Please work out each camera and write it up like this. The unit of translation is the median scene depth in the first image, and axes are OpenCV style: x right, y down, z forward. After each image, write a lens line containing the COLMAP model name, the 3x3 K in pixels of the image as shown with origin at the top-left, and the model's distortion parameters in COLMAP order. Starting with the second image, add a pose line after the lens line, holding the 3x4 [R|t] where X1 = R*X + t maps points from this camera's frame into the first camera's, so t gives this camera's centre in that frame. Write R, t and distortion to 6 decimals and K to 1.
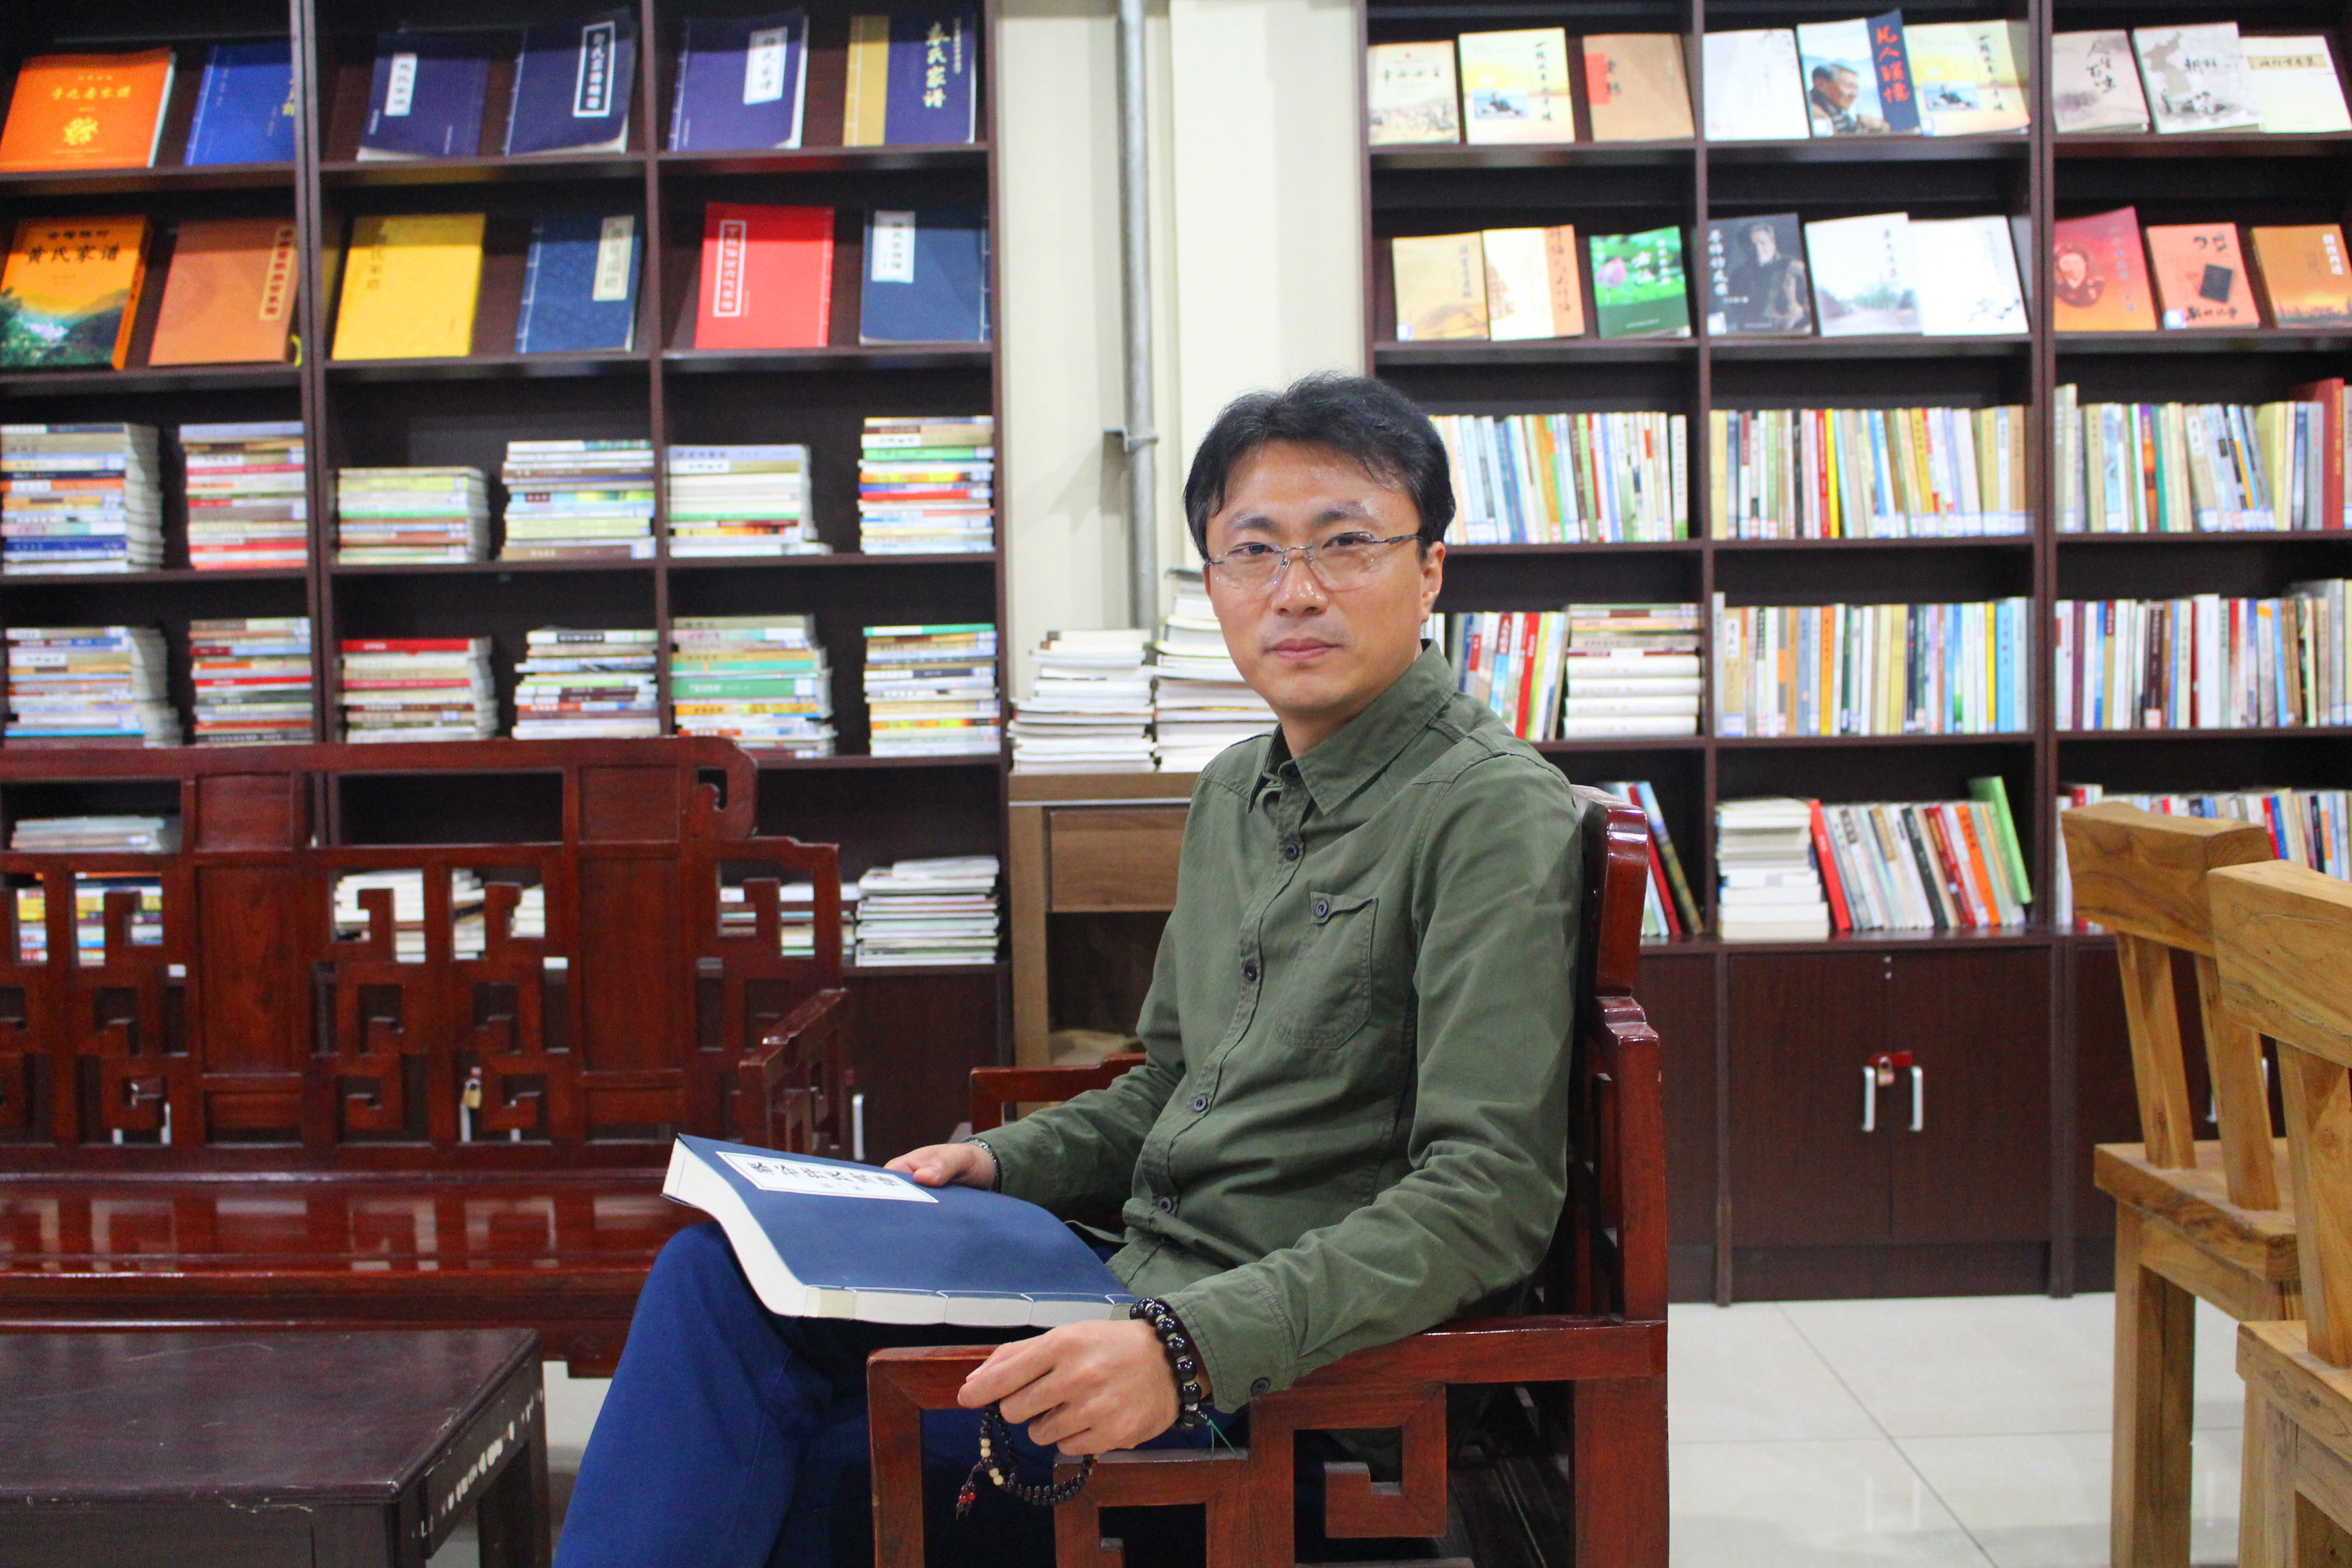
lens RADIAL K [[2818.8, 0, 1181.3], [0, 2818.8, 783.9], [0, 0, 1]] dist [-0.076272, 0.000000]
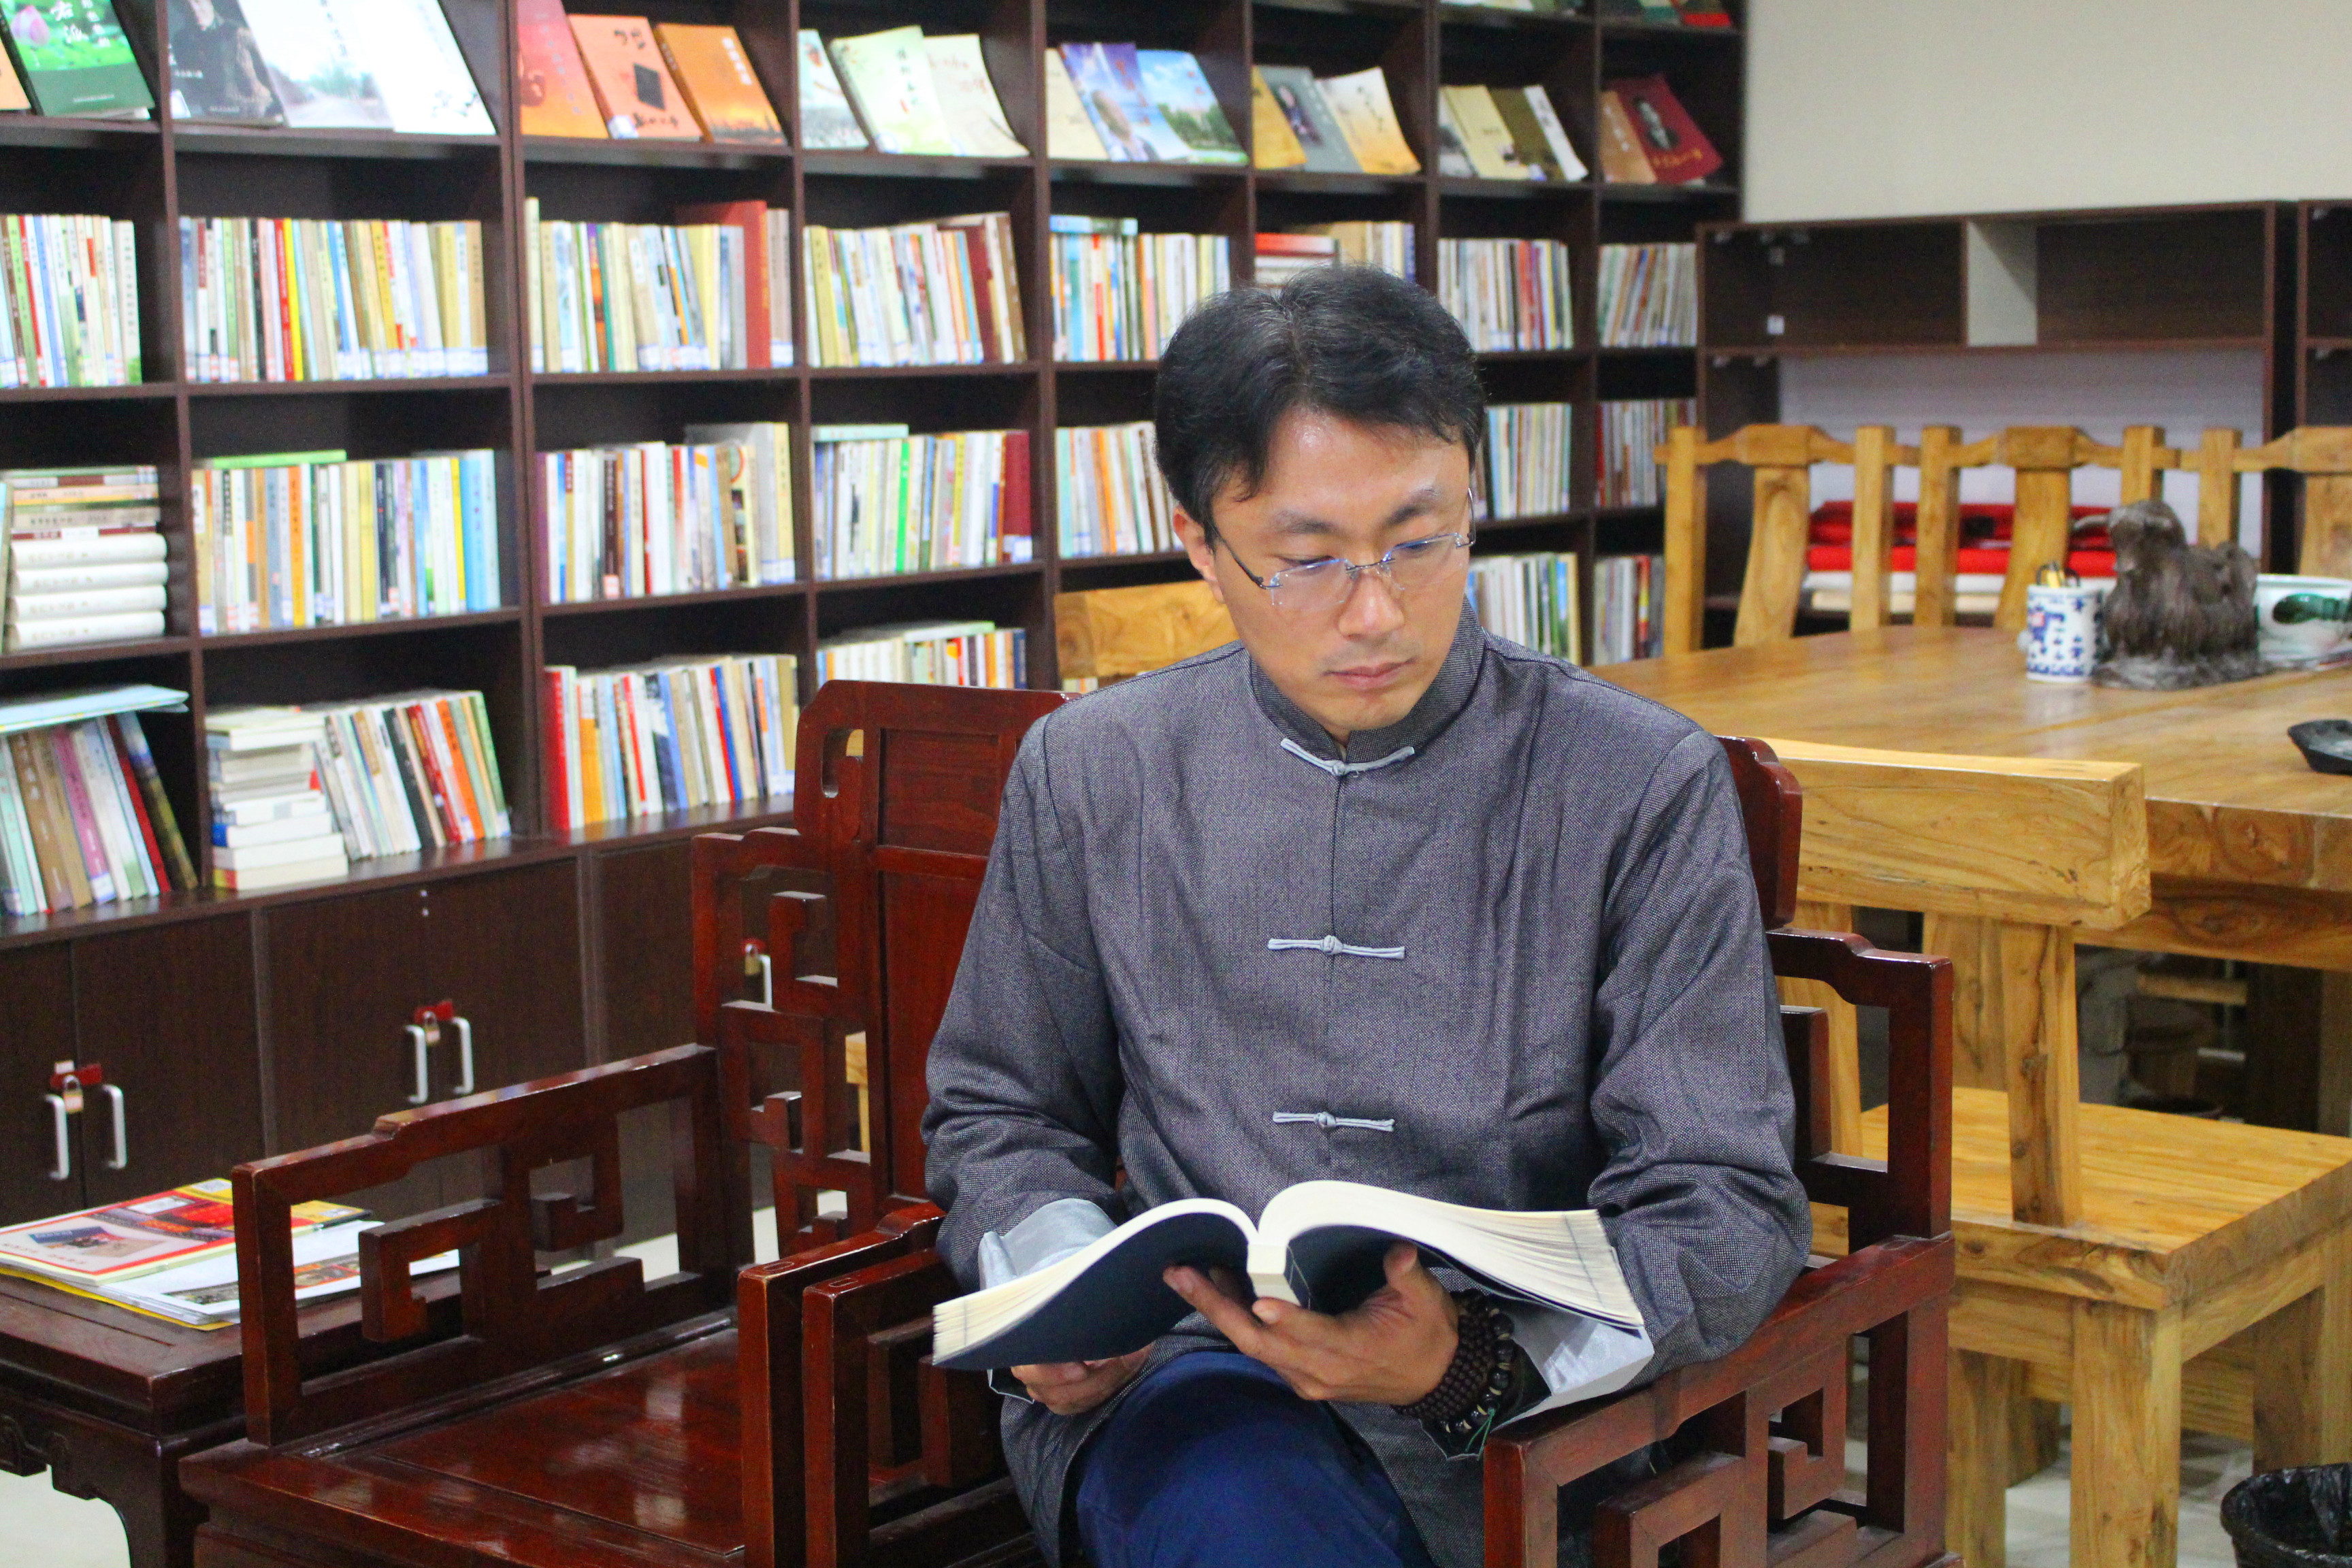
lens RADIAL K [[3503.6, 0, 1176.6], [0, 3503.6, 791.7], [0, 0, 1]] dist [-0.046595, 0.000000]
pose [[0.625563, -0.090372, 0.774921, -0.399388], [0.056219, 0.995908, 0.070761, -0.027099], [-0.778145, -0.000700, 0.628084, 0.178517]]
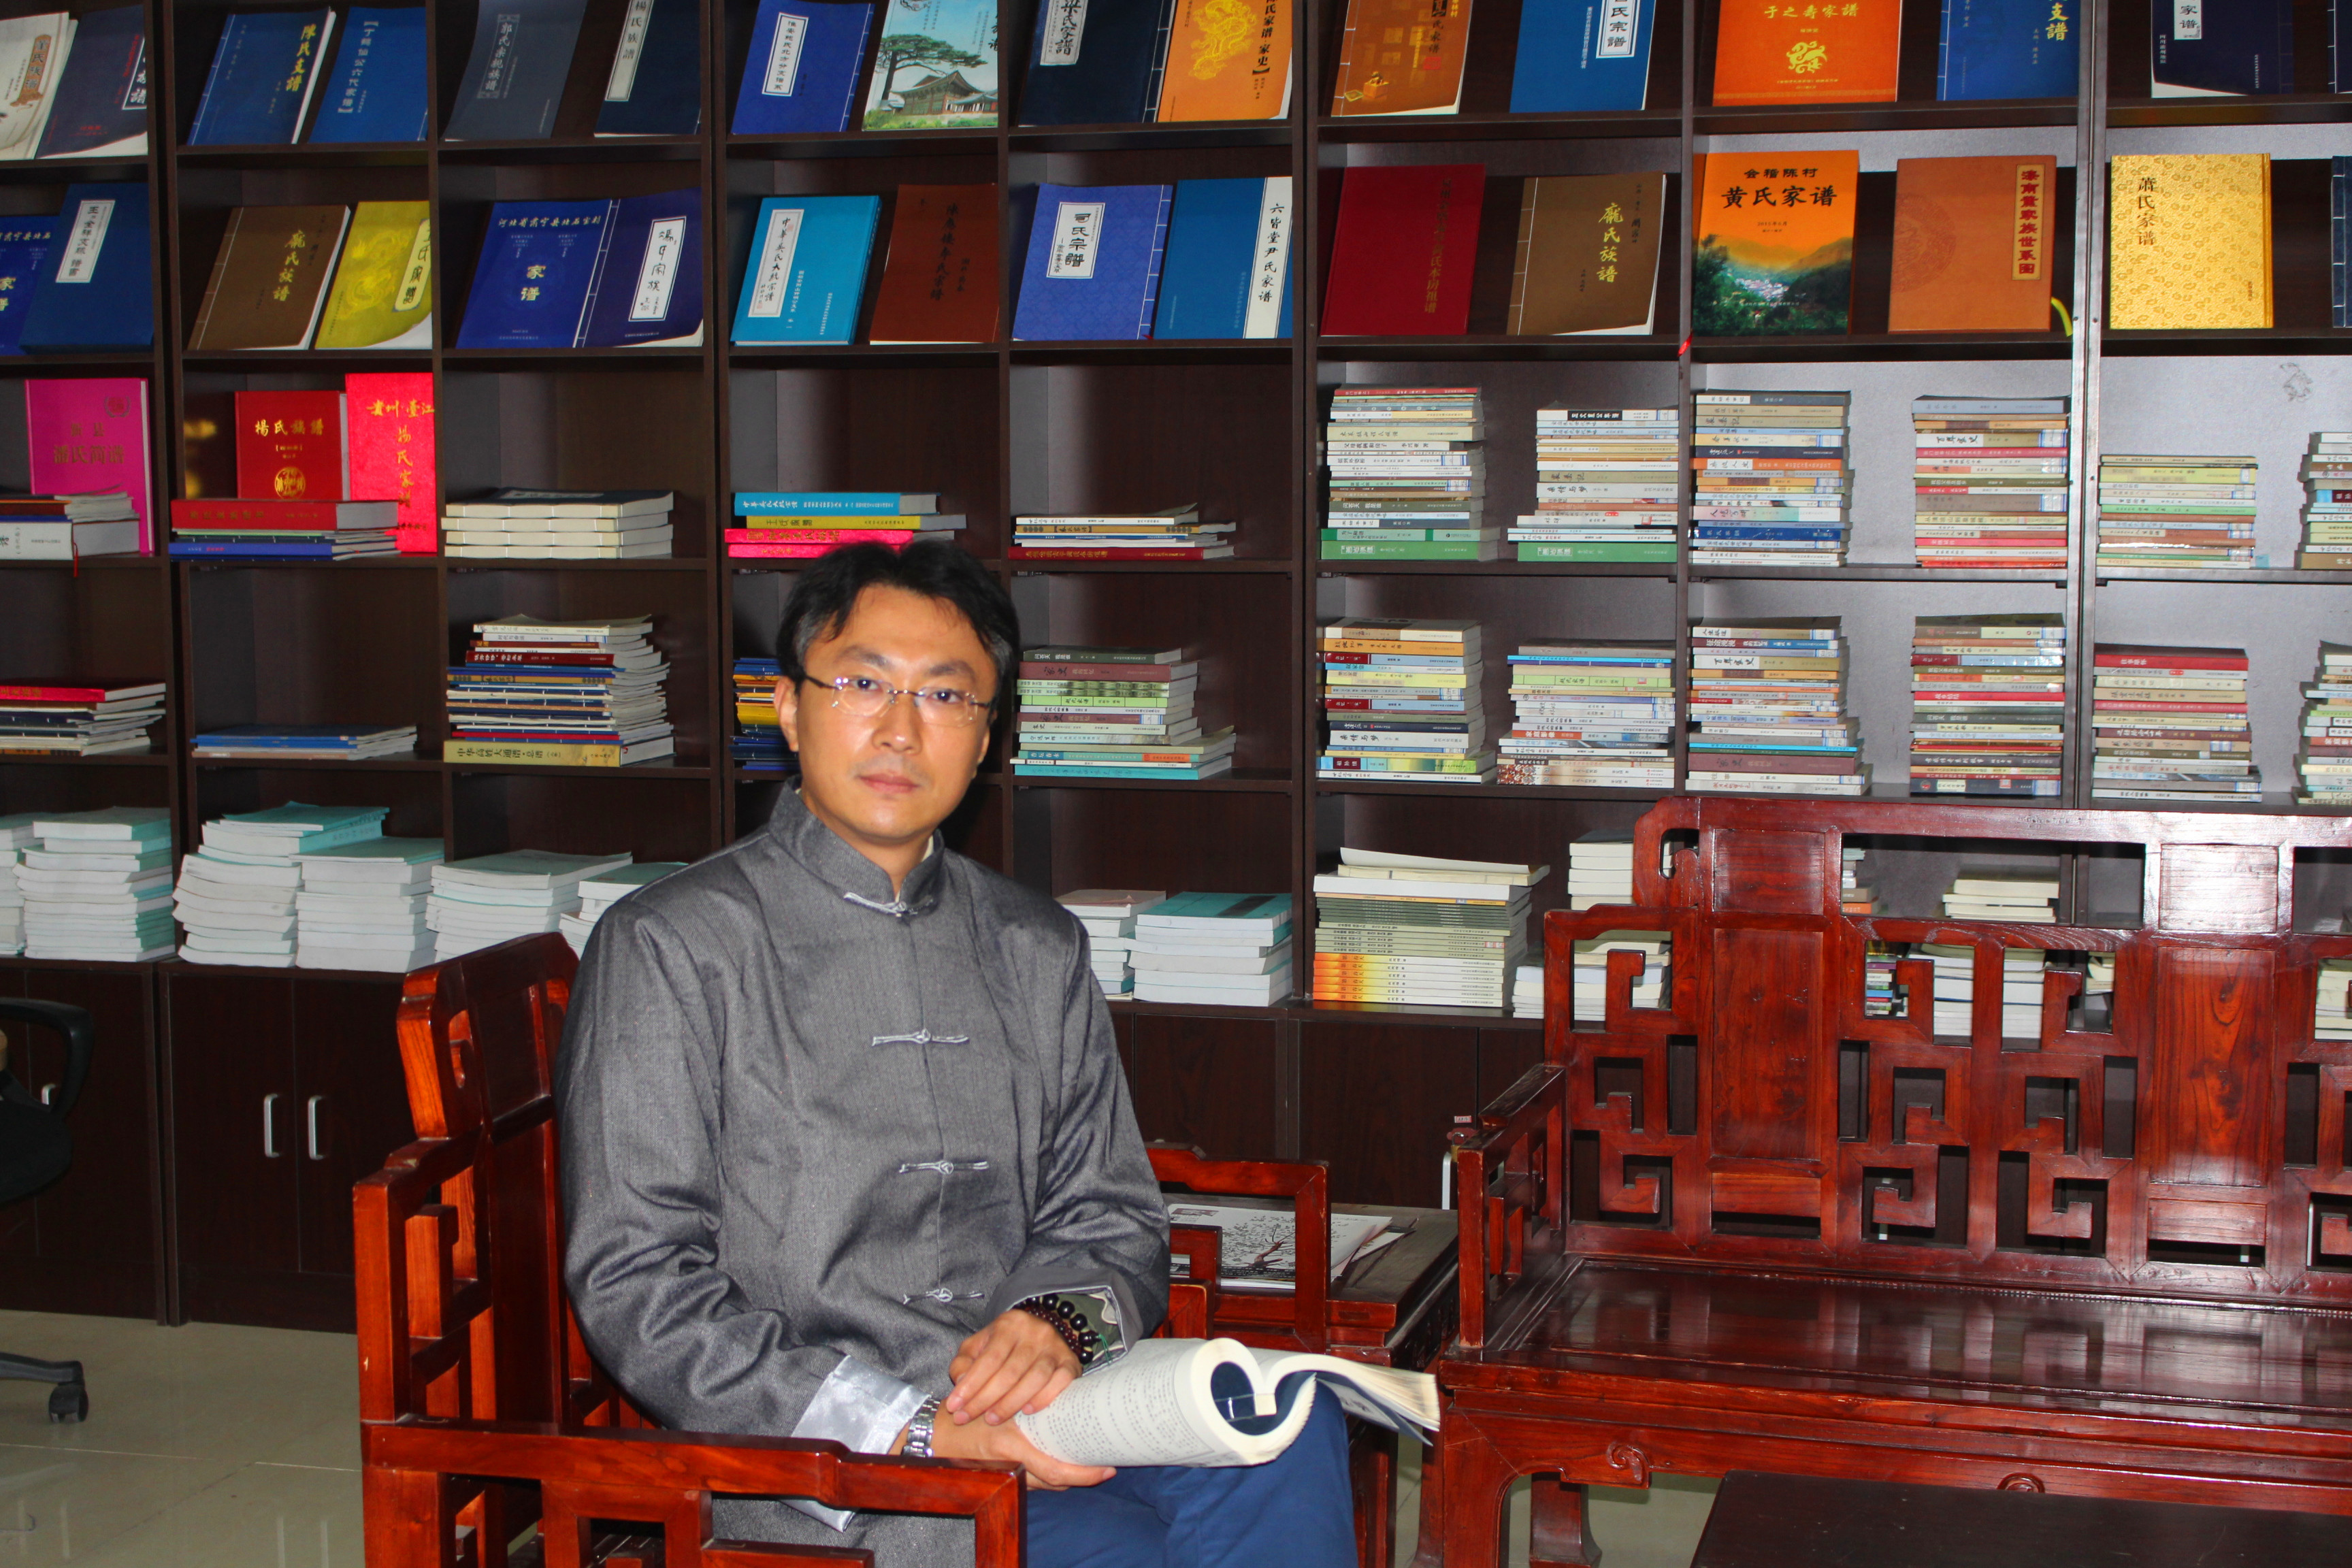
lens RADIAL K [[3503.6, 0, 1186.7], [0, 3503.6, 790.6], [0, 0, 1]] dist [-0.046595, 0.000000]
pose [[0.970963, 0.041737, -0.235560, -0.314146], [-0.033356, 0.998665, 0.039453, -0.041956], [0.236892, -0.030450, 0.971059, -0.113251]]
